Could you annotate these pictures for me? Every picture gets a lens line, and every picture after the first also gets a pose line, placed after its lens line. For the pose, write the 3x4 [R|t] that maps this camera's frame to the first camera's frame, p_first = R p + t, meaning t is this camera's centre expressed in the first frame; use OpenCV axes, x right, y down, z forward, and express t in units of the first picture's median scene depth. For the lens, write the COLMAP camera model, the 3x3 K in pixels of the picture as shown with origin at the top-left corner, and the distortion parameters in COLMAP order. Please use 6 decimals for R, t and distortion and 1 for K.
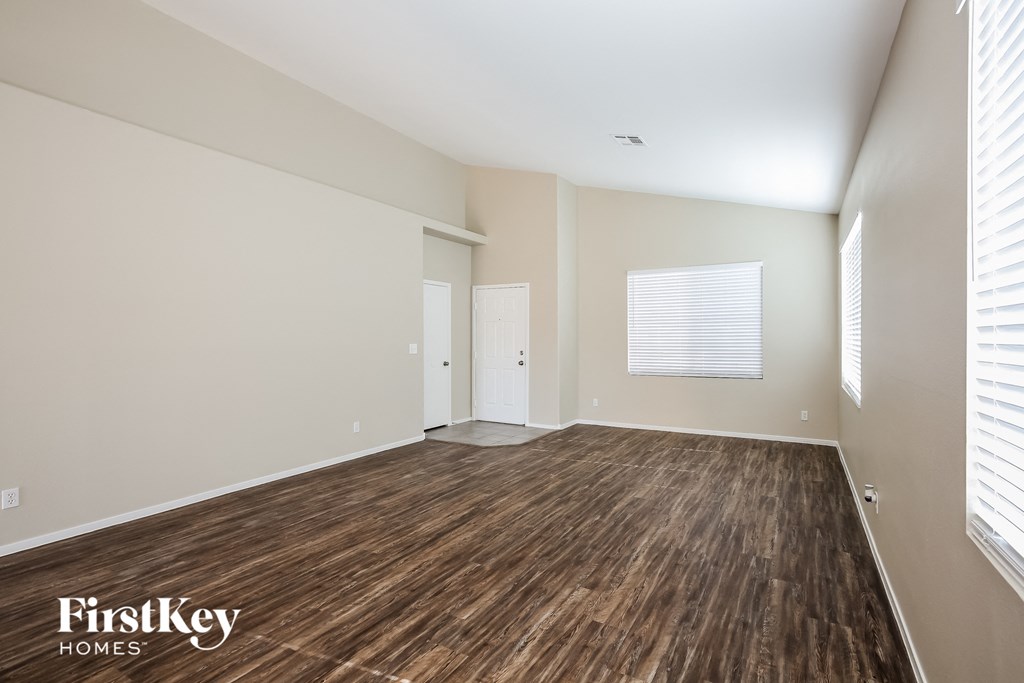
lens RADIAL K [[488.7, 0, 492.2], [0, 488.7, 333.6], [0, 0, 1]] dist [0.002598, 0.001449]
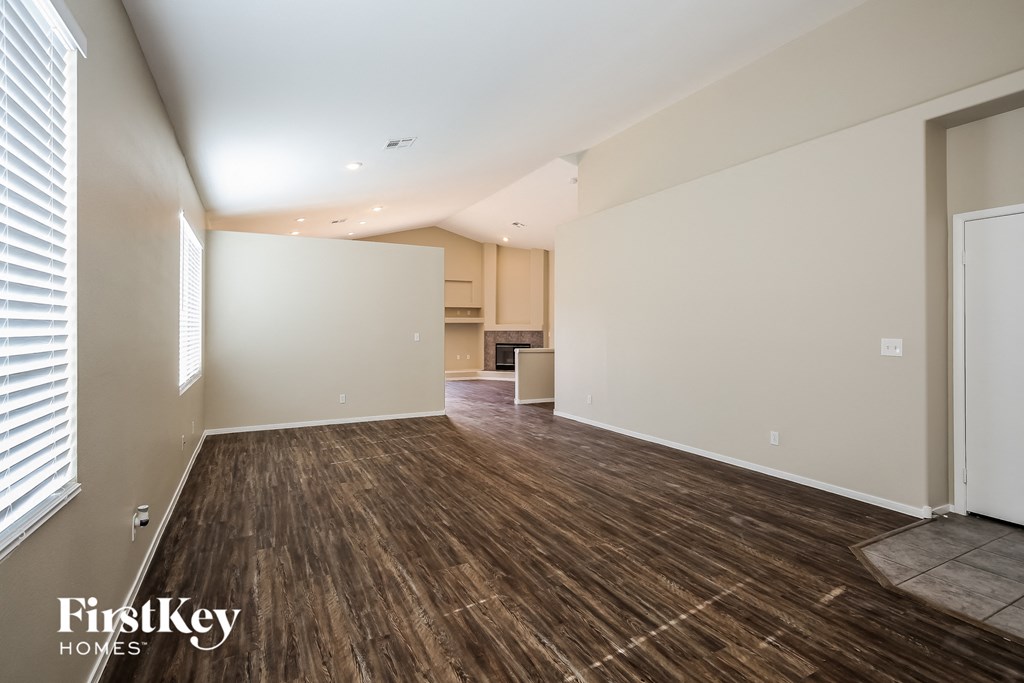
lens RADIAL K [[488.7, 0, 492.2], [0, 488.7, 333.6], [0, 0, 1]] dist [0.002598, 0.001449]
pose [[-0.522348, 0.012719, -0.852637, 0.914409], [0.009896, 0.999912, 0.008853, 0.024523], [0.852675, -0.003814, -0.522428, 1.518296]]
